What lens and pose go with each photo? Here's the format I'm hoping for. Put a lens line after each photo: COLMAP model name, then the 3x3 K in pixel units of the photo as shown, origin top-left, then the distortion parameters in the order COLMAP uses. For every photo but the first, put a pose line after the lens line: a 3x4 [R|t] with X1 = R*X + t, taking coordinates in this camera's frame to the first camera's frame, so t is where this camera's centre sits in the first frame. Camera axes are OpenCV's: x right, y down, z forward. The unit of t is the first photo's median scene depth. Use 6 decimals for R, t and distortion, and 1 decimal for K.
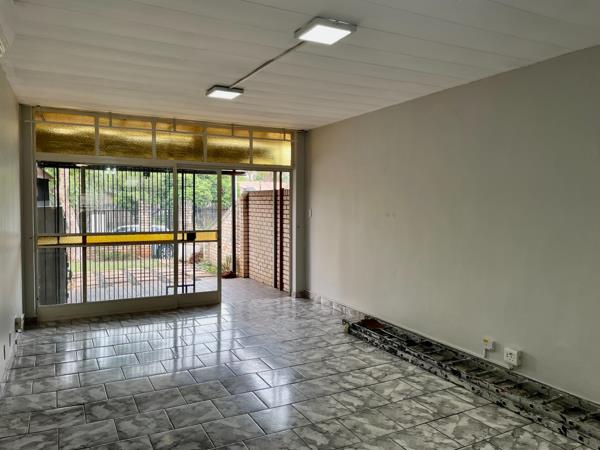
lens RADIAL K [[451.4, 0, 298.5], [0, 451.4, 226.8], [0, 0, 1]] dist [0.083942, -0.101810]
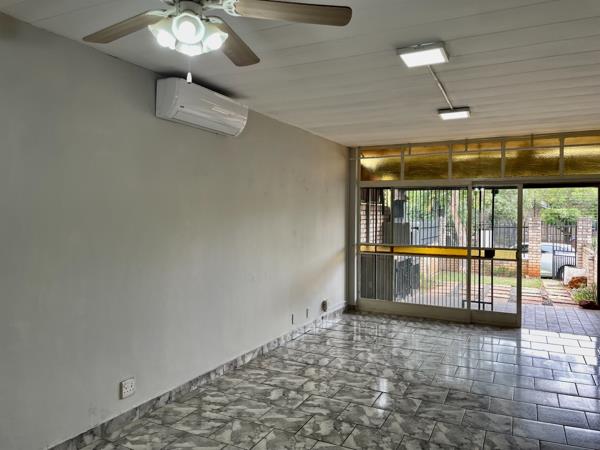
lens RADIAL K [[451.4, 0, 301.2], [0, 451.4, 225.0], [0, 0, 1]] dist [0.083942, -0.101810]
pose [[0.594653, 0.013627, -0.803867, 0.326898], [-0.046458, 0.998768, -0.017436, -0.004571], [0.802639, 0.047714, 0.594554, 0.078787]]
